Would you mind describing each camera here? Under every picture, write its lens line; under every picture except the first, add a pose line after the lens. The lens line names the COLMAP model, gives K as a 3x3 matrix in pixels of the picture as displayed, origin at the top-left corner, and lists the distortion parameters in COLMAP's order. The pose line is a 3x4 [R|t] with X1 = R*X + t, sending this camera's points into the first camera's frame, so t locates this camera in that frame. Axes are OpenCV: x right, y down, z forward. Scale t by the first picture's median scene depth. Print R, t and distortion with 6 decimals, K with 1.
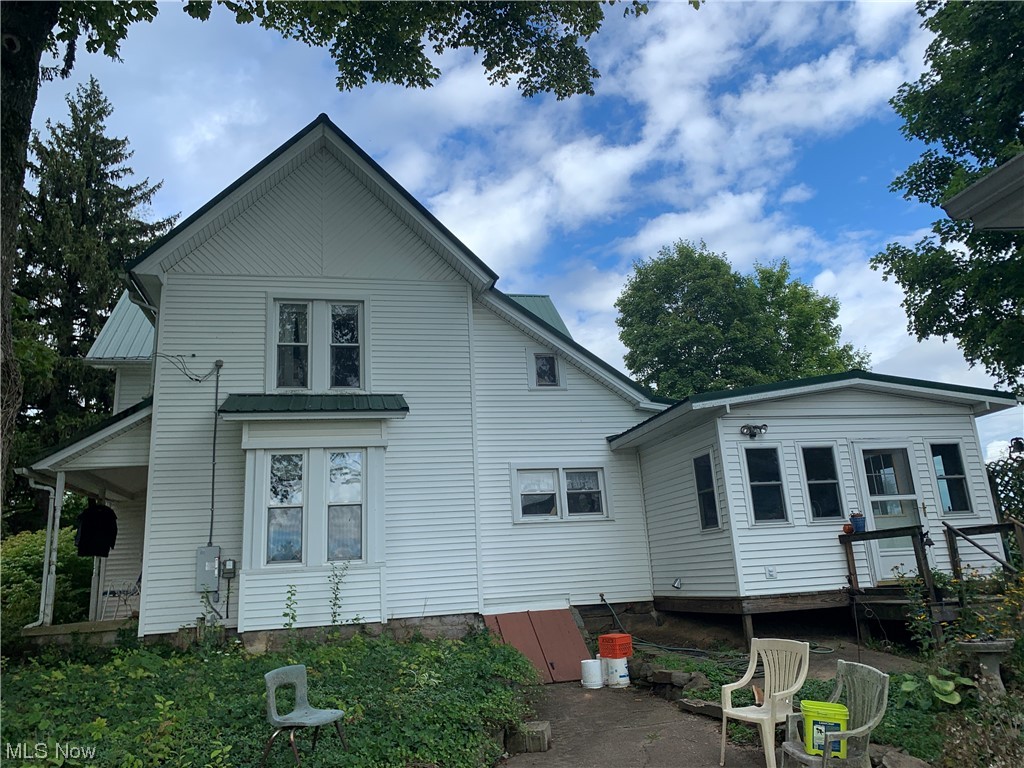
lens RADIAL K [[788.3, 0, 511.7], [0, 788.3, 381.7], [0, 0, 1]] dist [0.009398, 0.002766]
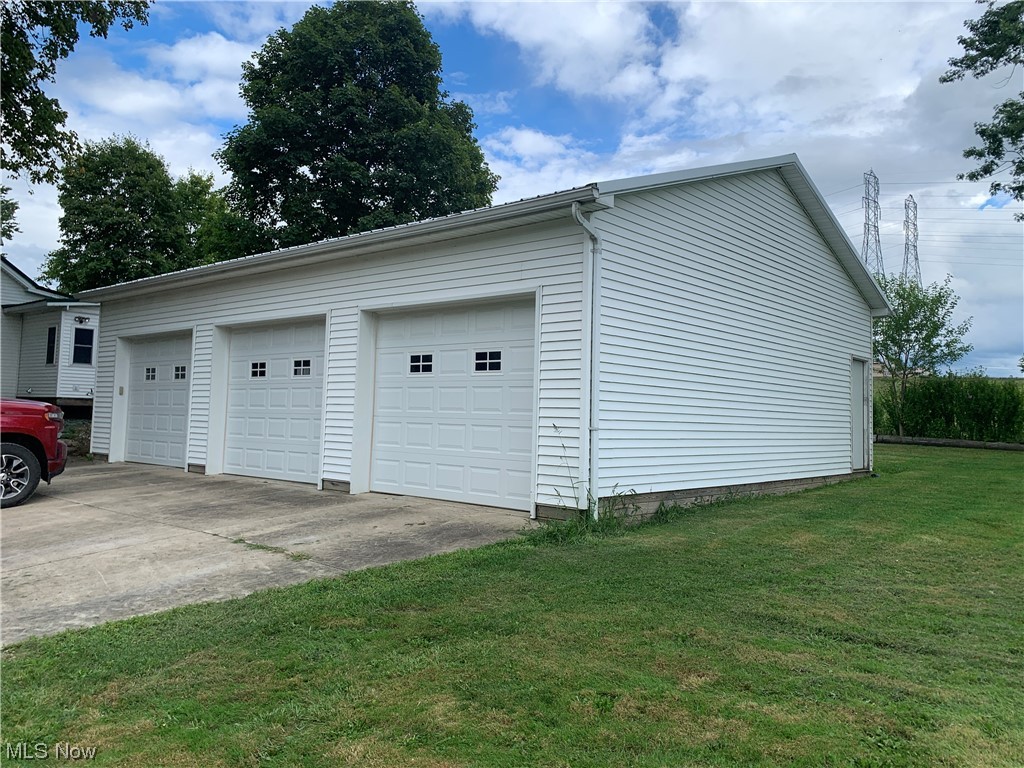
lens RADIAL K [[788.3, 0, 517.9], [0, 788.3, 379.5], [0, 0, 1]] dist [0.009398, 0.002766]
pose [[0.790953, 0.112644, 0.601419, -0.011925], [-0.225887, 0.967233, 0.115914, -0.276913], [-0.568655, -0.227535, 0.790480, -1.272853]]
